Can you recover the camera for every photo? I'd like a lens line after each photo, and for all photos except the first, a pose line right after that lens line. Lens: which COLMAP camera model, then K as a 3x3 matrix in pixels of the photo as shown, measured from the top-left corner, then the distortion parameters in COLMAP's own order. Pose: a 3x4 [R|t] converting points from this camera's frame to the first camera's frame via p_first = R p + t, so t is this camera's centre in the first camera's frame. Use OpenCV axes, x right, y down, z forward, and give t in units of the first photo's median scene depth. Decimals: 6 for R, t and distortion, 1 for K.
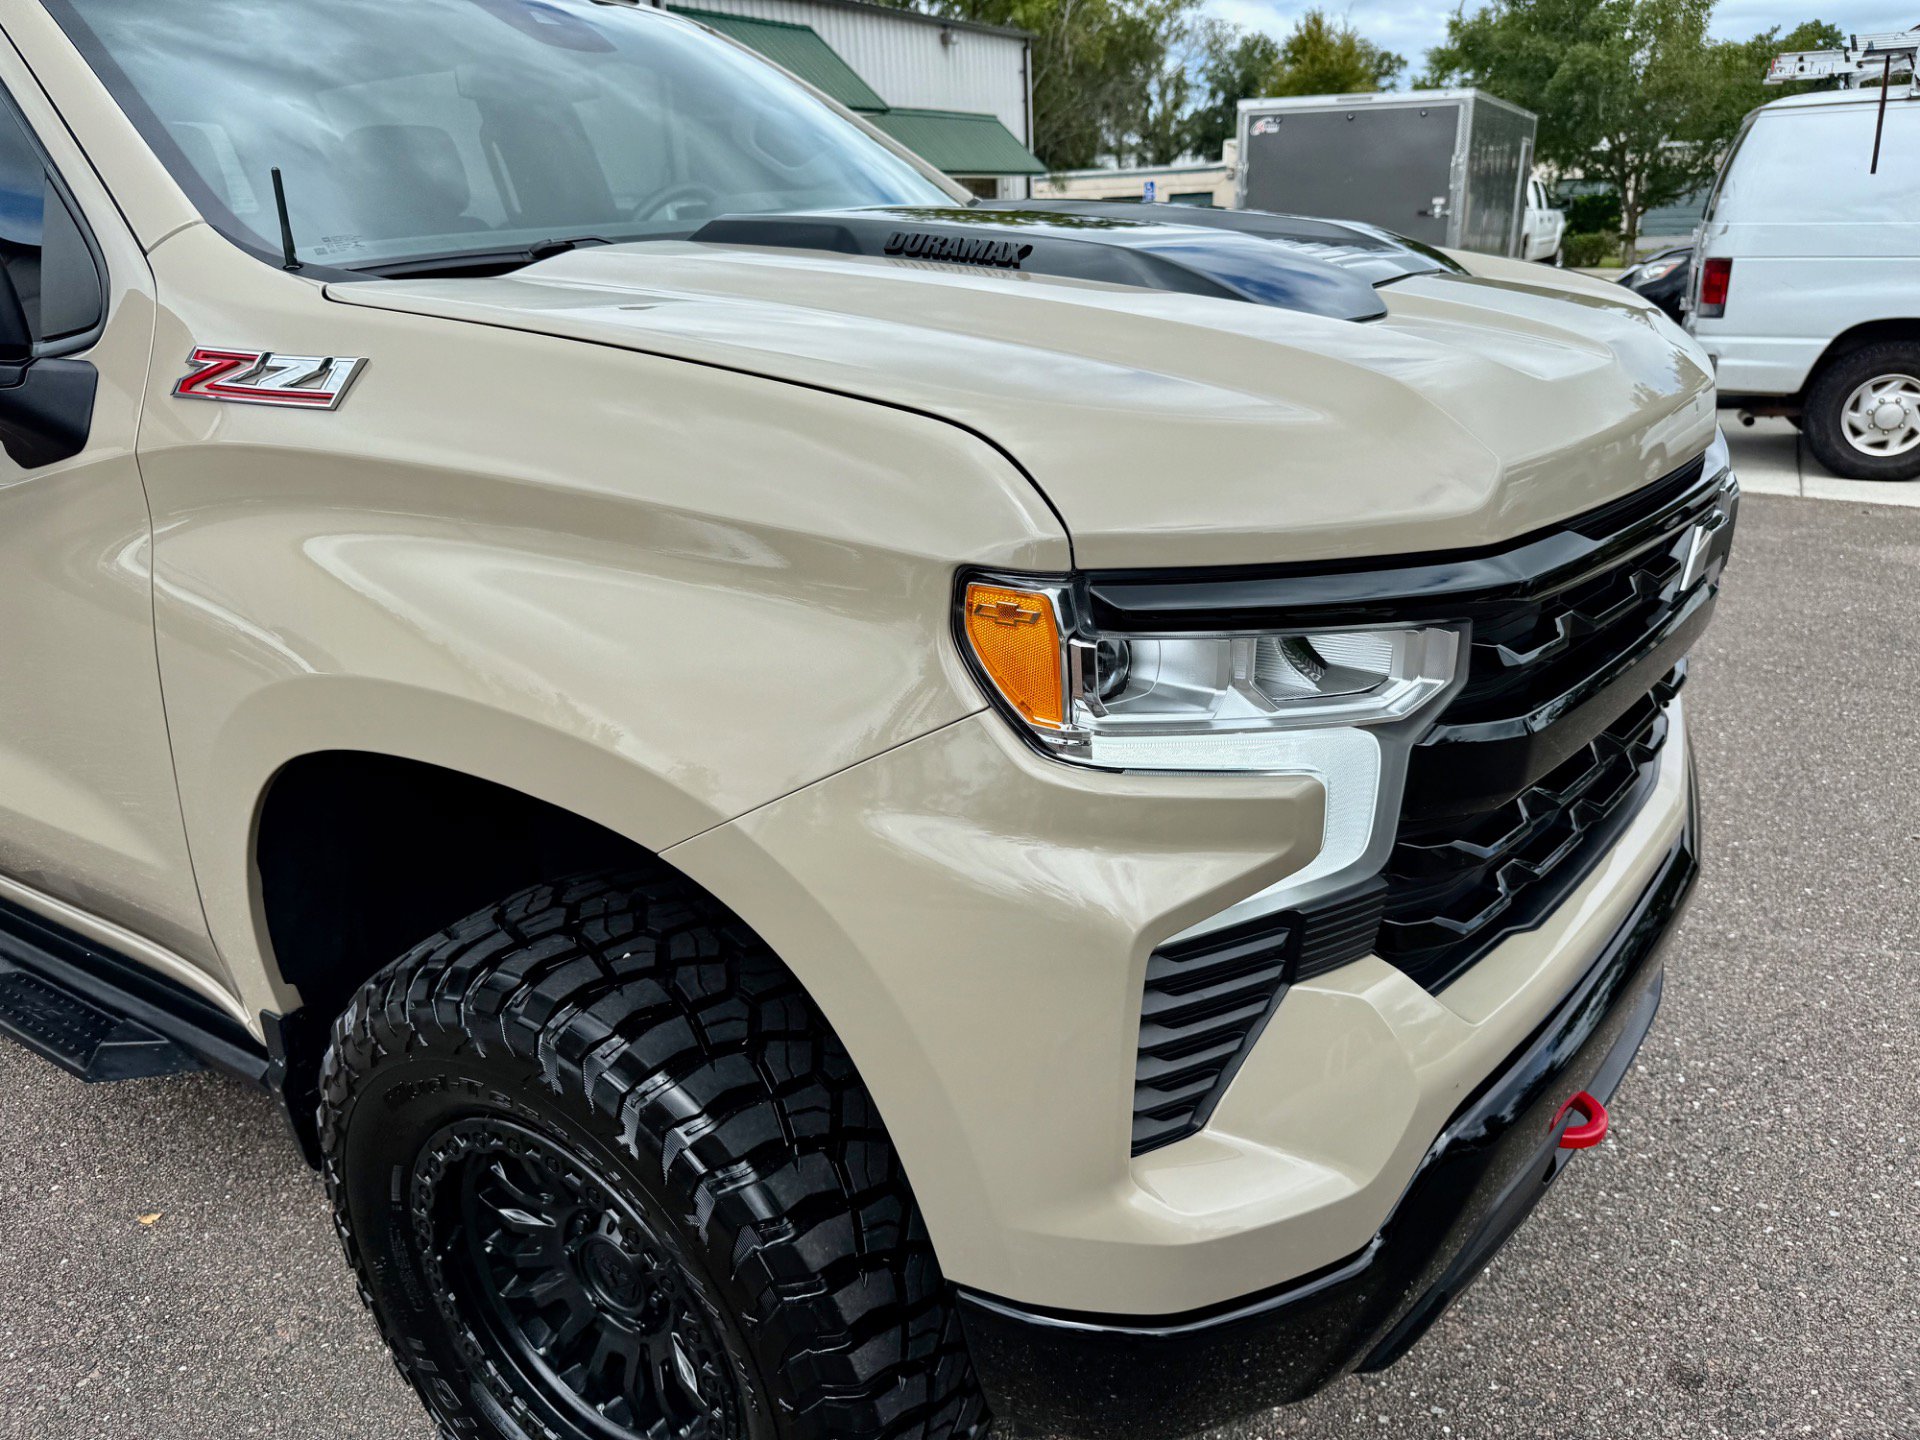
lens RADIAL K [[1356.5, 0, 960.0], [0, 1356.5, 720.0], [0, 0, 1]] dist [0.006774, -0.019082]
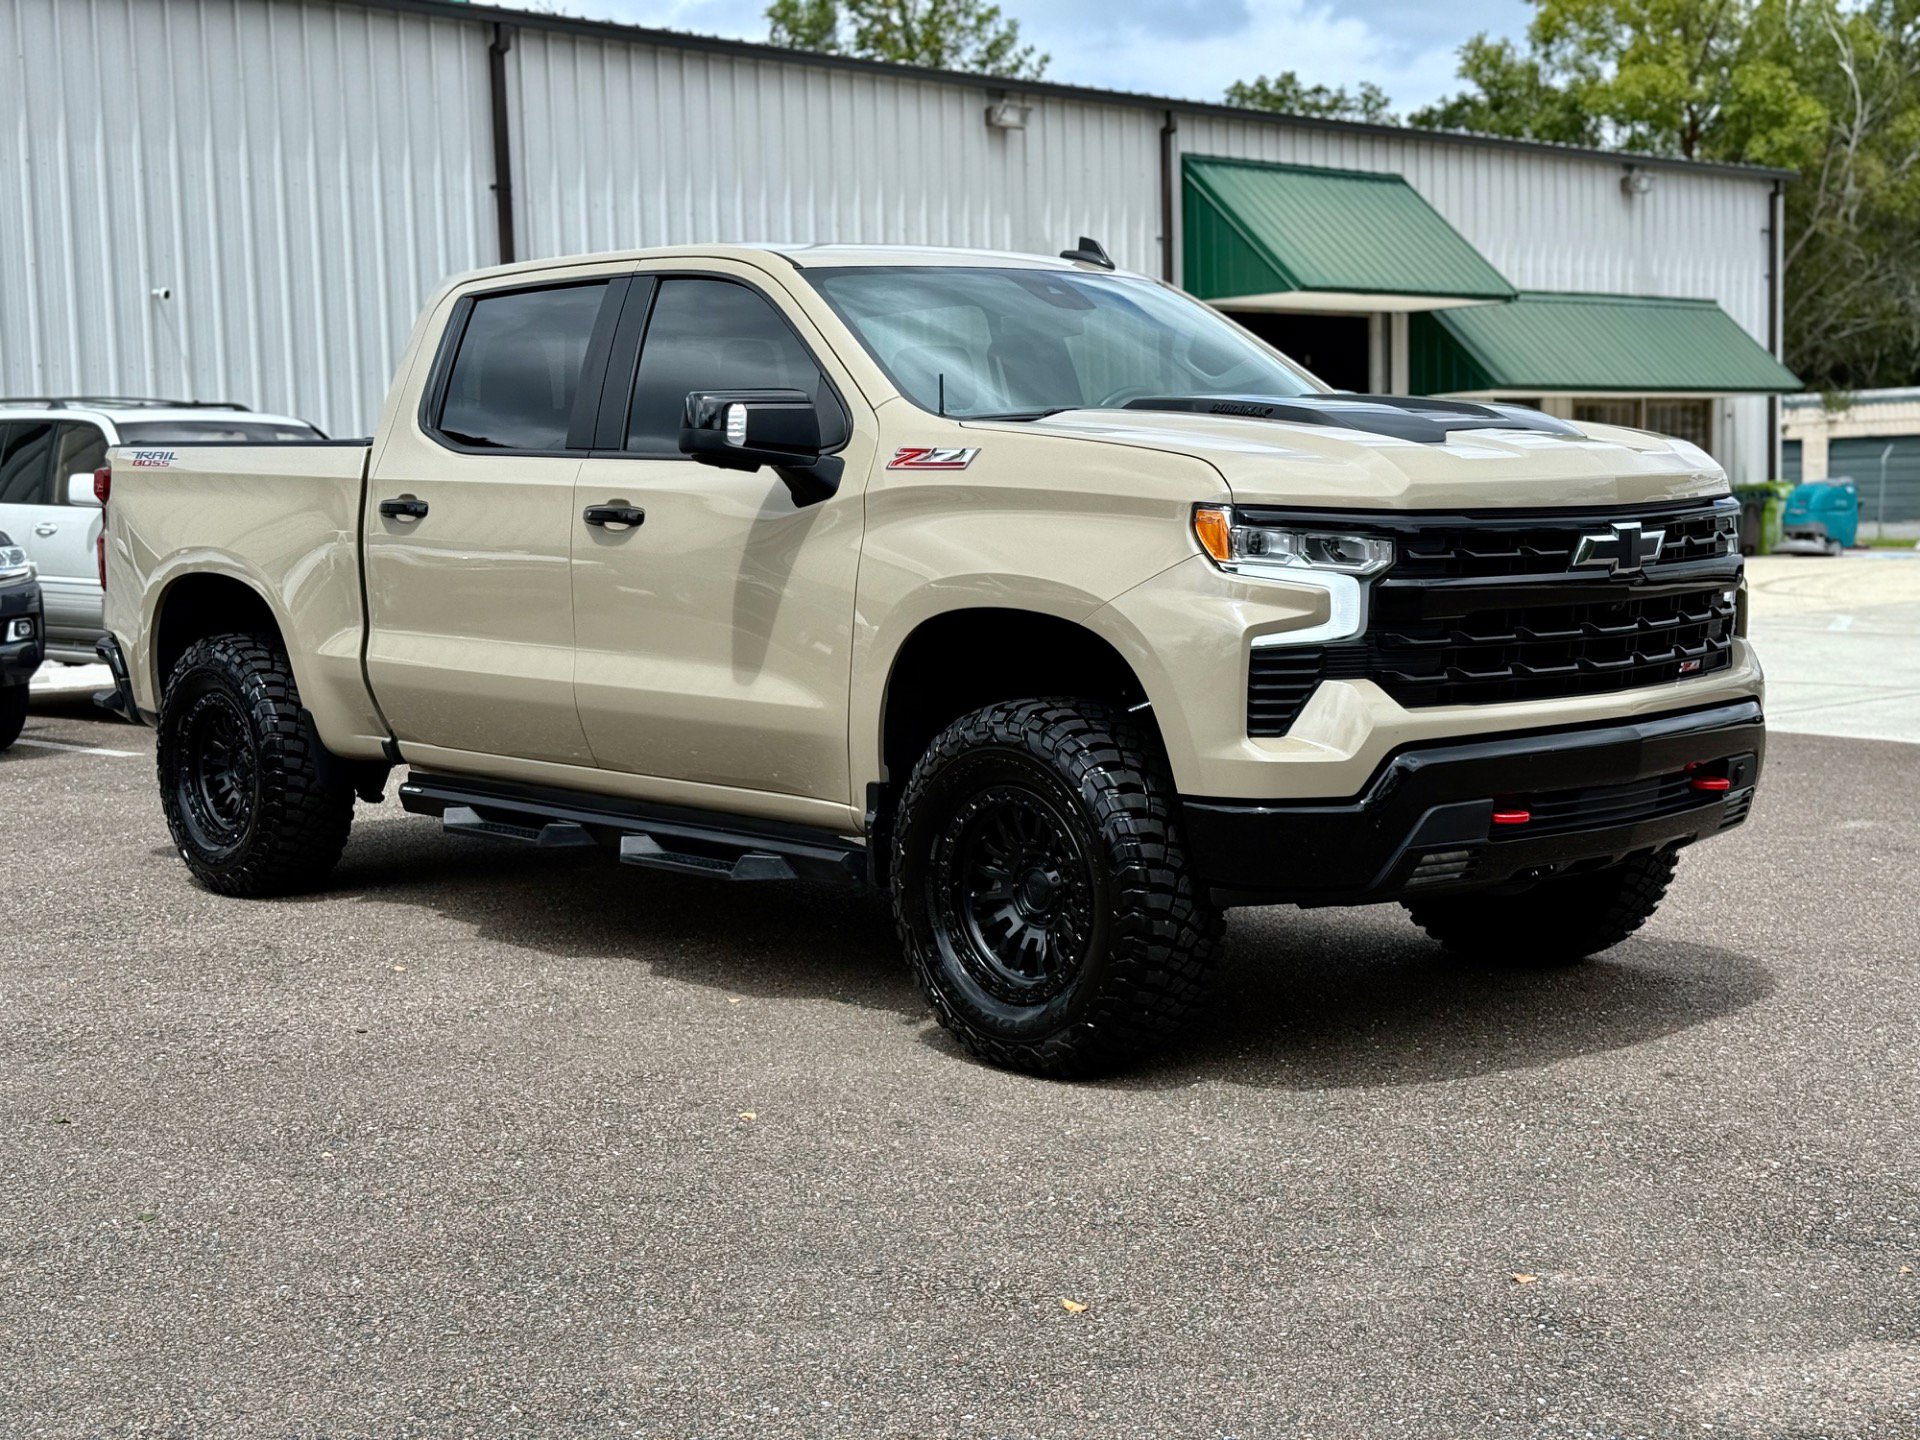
lens RADIAL K [[2715.6, 0, 1053.2], [0, 2715.6, 717.7], [0, 0, 1]] dist [0.038228, 0.627428]
pose [[0.970721, 0.038796, -0.237054, 0.482980], [-0.099231, 0.963495, -0.248657, 0.790702], [0.218753, 0.264900, 0.939135, -1.928274]]
